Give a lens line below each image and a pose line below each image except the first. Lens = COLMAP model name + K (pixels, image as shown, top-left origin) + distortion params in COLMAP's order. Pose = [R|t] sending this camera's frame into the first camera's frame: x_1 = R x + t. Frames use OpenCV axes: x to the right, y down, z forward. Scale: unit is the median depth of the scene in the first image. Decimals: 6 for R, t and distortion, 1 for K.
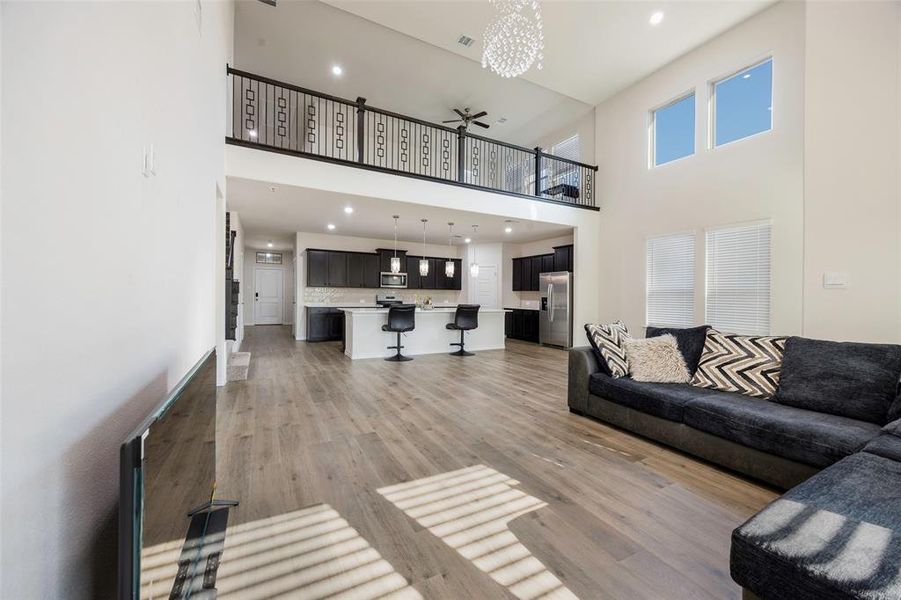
lens RADIAL K [[346.9, 0, 449.1], [0, 346.9, 292.9], [0, 0, 1]] dist [-0.004199, -0.000091]
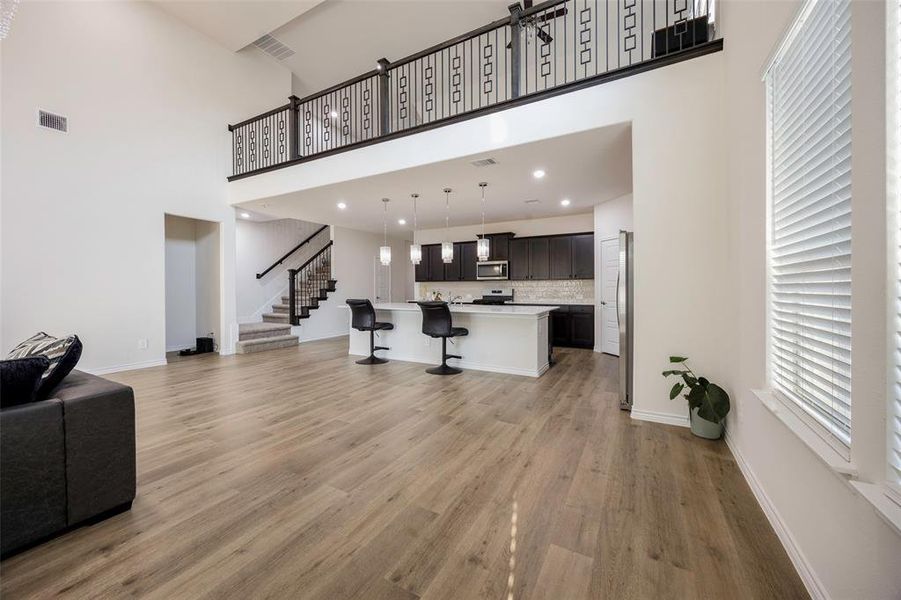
lens RADIAL K [[346.9, 0, 449.1], [0, 346.9, 292.9], [0, 0, 1]] dist [-0.004199, -0.000091]
pose [[0.541922, -0.004640, -0.840416, 0.524624], [0.016329, 0.999854, 0.005010, 0.011508], [0.840270, -0.016438, 0.541919, 0.510190]]
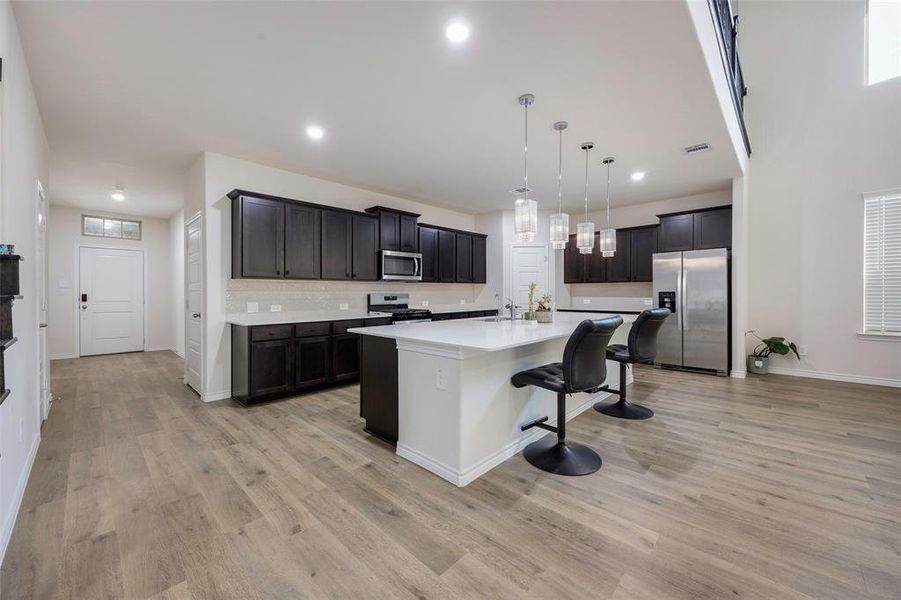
lens RADIAL K [[346.9, 0, 449.1], [0, 346.9, 292.9], [0, 0, 1]] dist [-0.004199, -0.000091]
pose [[0.951797, -0.020527, 0.306041, -0.282541], [0.017951, 0.999776, 0.011229, 0.000817], [-0.306203, -0.005194, 0.951952, 0.496566]]
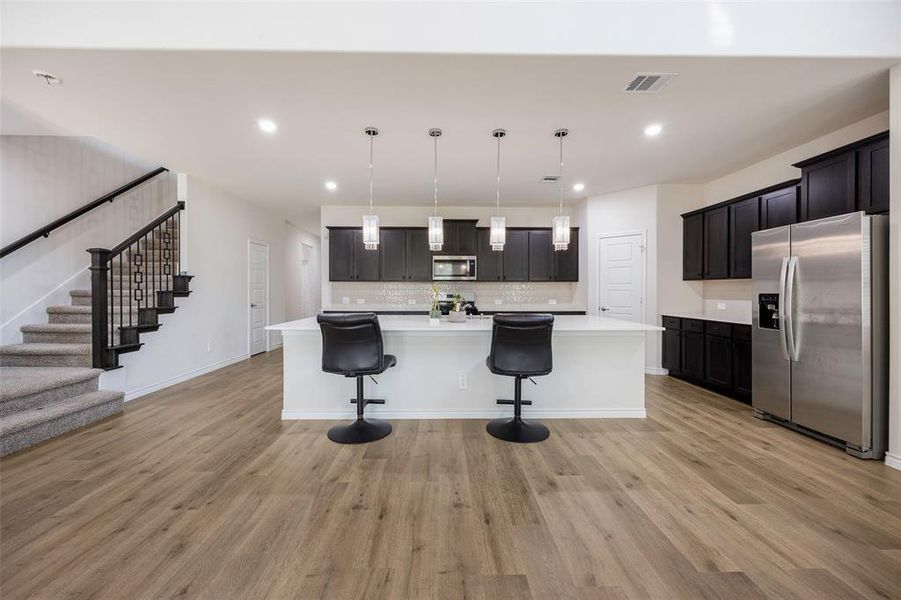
lens RADIAL K [[346.9, 0, 449.1], [0, 346.9, 292.9], [0, 0, 1]] dist [-0.004199, -0.000091]
pose [[0.890937, -0.009787, -0.454021, 0.127710], [0.013765, 0.999890, 0.005457, 0.004983], [0.453918, -0.011112, 0.890974, 0.477488]]
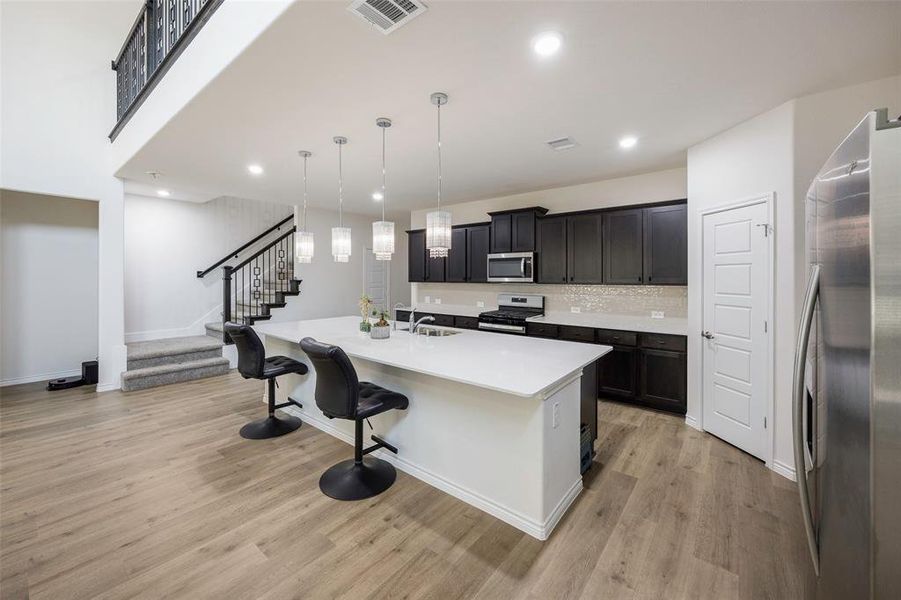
lens RADIAL K [[355.0, 0, 449.4], [0, 355.0, 279.9], [0, 0, 1]] dist [-0.001820, -0.000348]
pose [[0.385667, -0.006563, -0.922615, 0.334106], [0.008330, 0.999959, -0.003631, -0.018576], [0.922600, -0.006285, 0.385706, 0.773294]]
